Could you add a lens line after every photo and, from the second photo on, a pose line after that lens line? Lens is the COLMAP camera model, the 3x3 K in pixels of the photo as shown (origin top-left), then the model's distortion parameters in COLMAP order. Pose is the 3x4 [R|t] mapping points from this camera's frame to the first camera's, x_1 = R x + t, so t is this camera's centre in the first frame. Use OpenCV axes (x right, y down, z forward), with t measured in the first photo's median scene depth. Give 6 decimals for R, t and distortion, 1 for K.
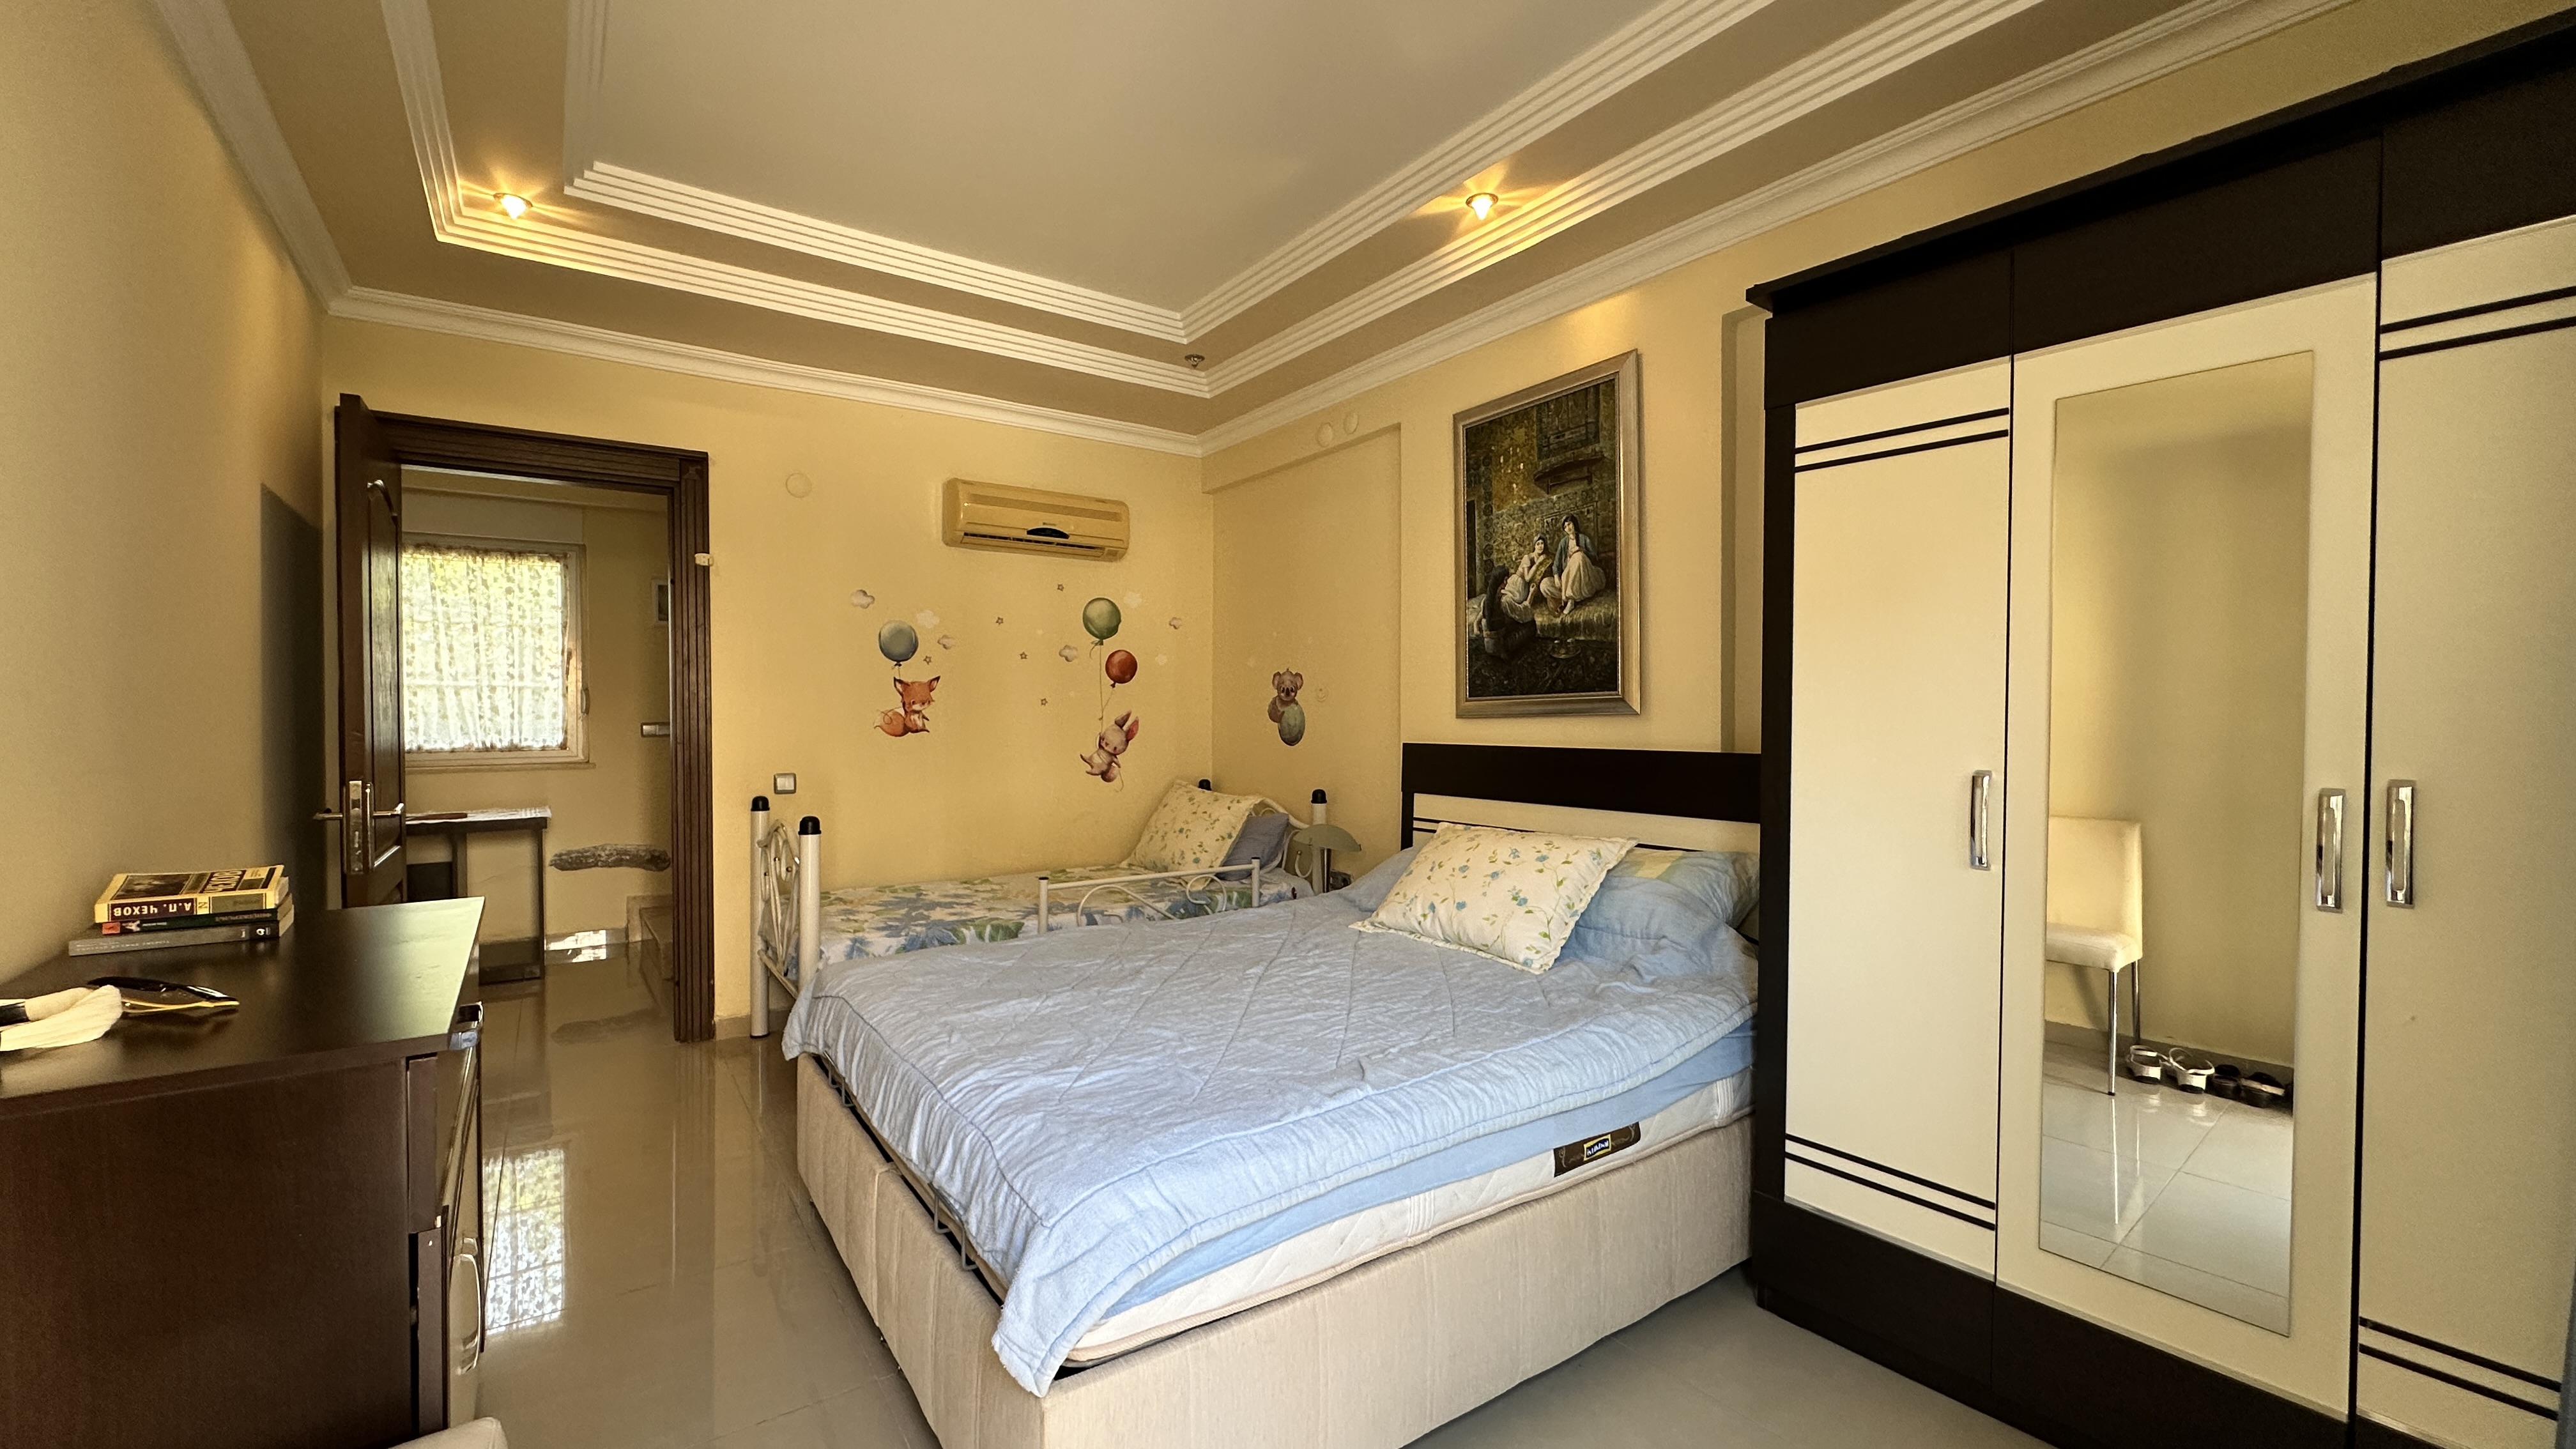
lens RADIAL K [[1031.1, 0, 1280.4], [0, 1031.1, 722.9], [0, 0, 1]] dist [-0.005210, 0.001384]
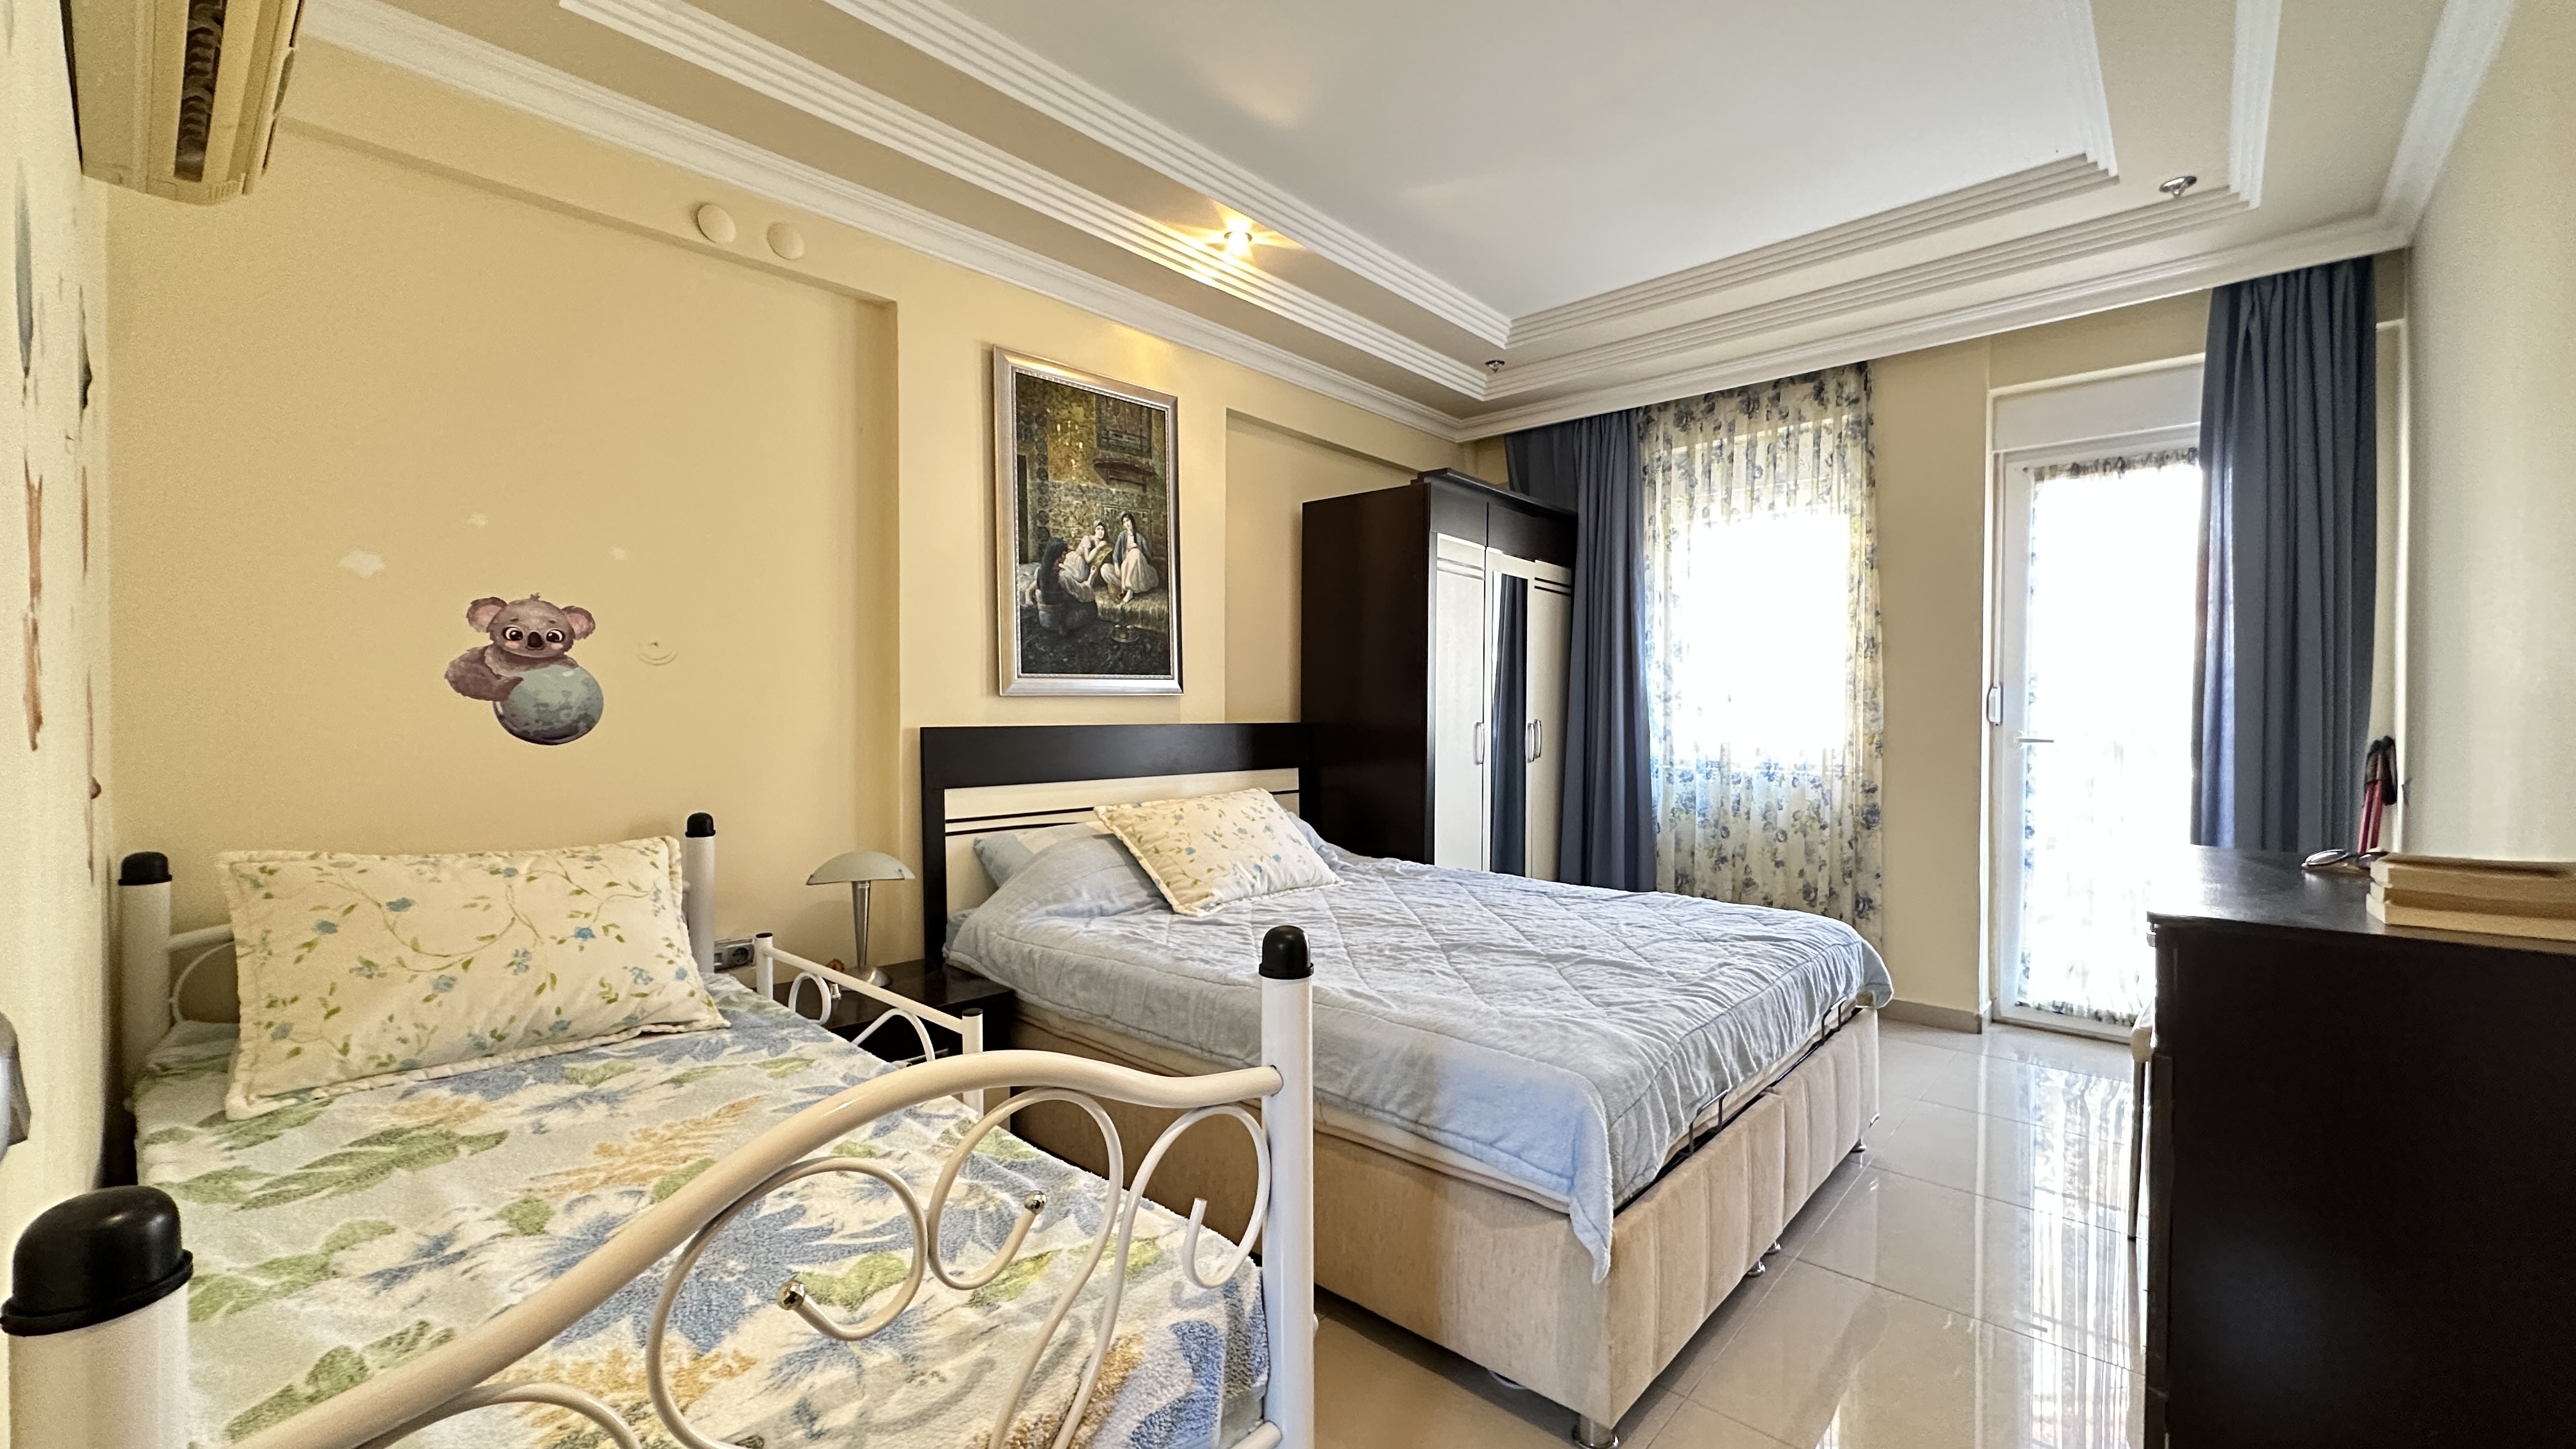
lens RADIAL K [[1031.1, 0, 1283.5], [0, 1031.1, 726.9], [0, 0, 1]] dist [-0.005210, 0.001384]
pose [[-0.217199, -0.008477, 0.976091, -0.792042], [0.010619, 0.999883, 0.011046, 0.015368], [-0.976070, 0.012764, -0.217083, 1.033785]]
